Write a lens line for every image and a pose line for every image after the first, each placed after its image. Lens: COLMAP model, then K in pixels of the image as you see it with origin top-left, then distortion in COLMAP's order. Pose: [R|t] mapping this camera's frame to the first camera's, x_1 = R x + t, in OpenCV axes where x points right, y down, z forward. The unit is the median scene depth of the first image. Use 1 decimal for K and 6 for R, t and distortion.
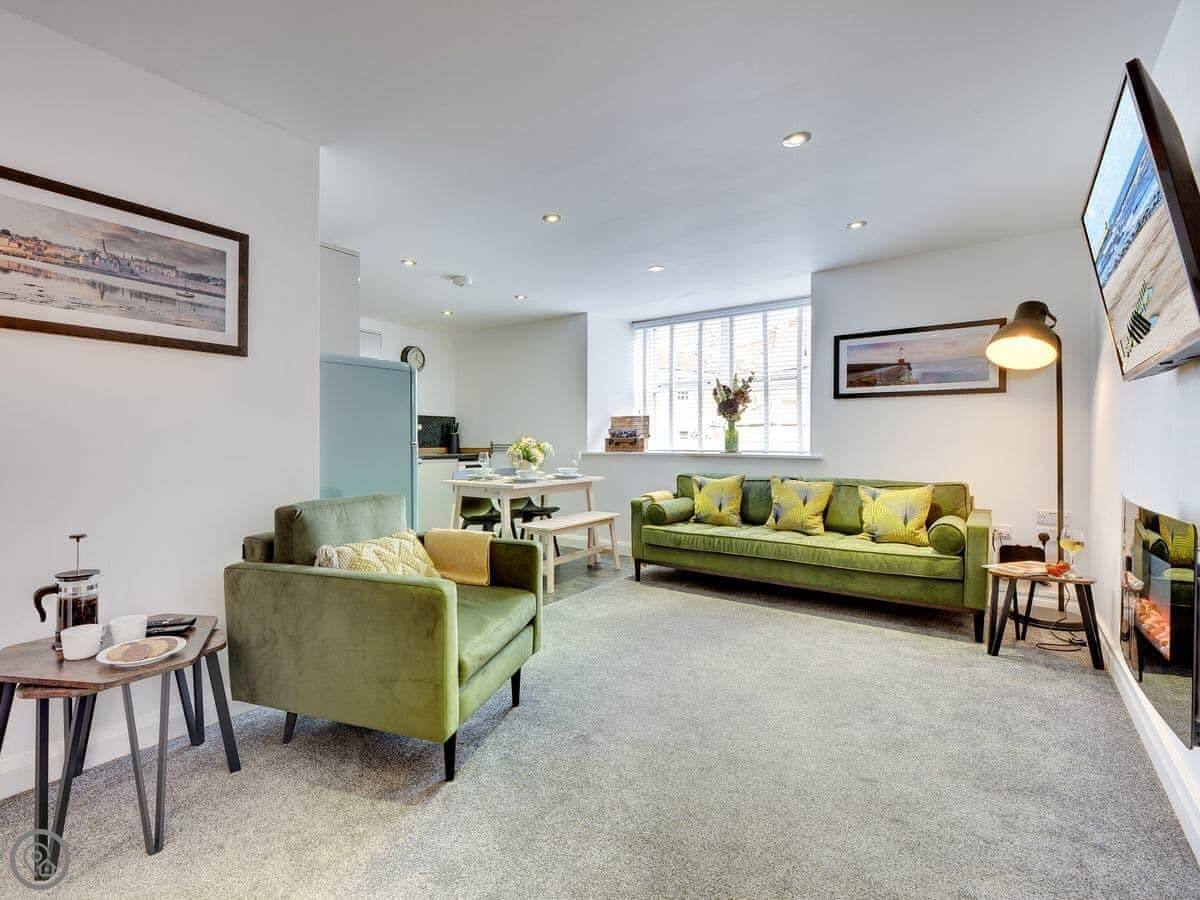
lens RADIAL K [[551.6, 0, 595.7], [0, 551.6, 441.3], [0, 0, 1]] dist [0.001734, 0.000230]
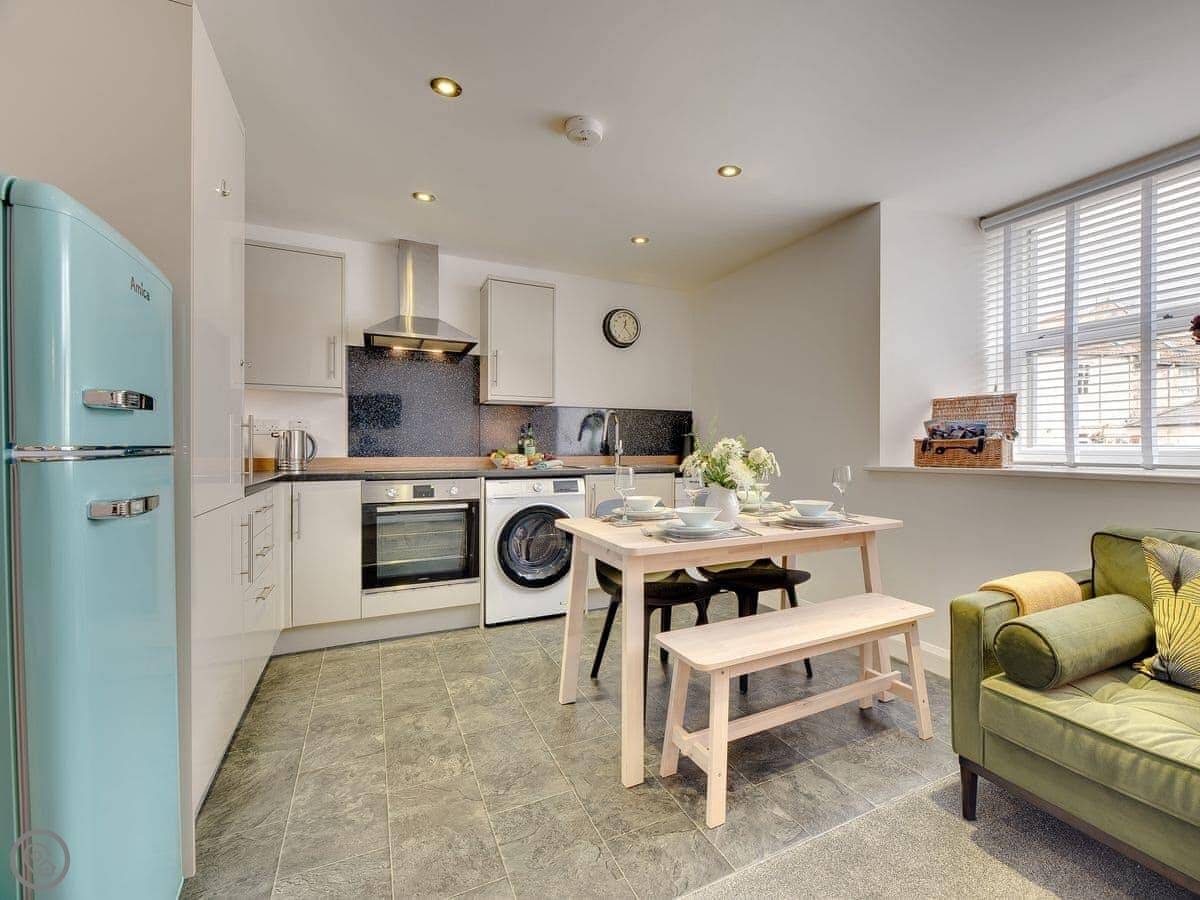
lens RADIAL K [[566.3, 0, 686.7], [0, 566.3, 446.4], [0, 0, 1]] dist [-0.001241, -0.000223]
pose [[0.900747, -0.001322, -0.434342, 0.054702], [0.001227, 0.999999, -0.000500, 0.000694], [0.434342, -0.000083, 0.900748, 0.444729]]
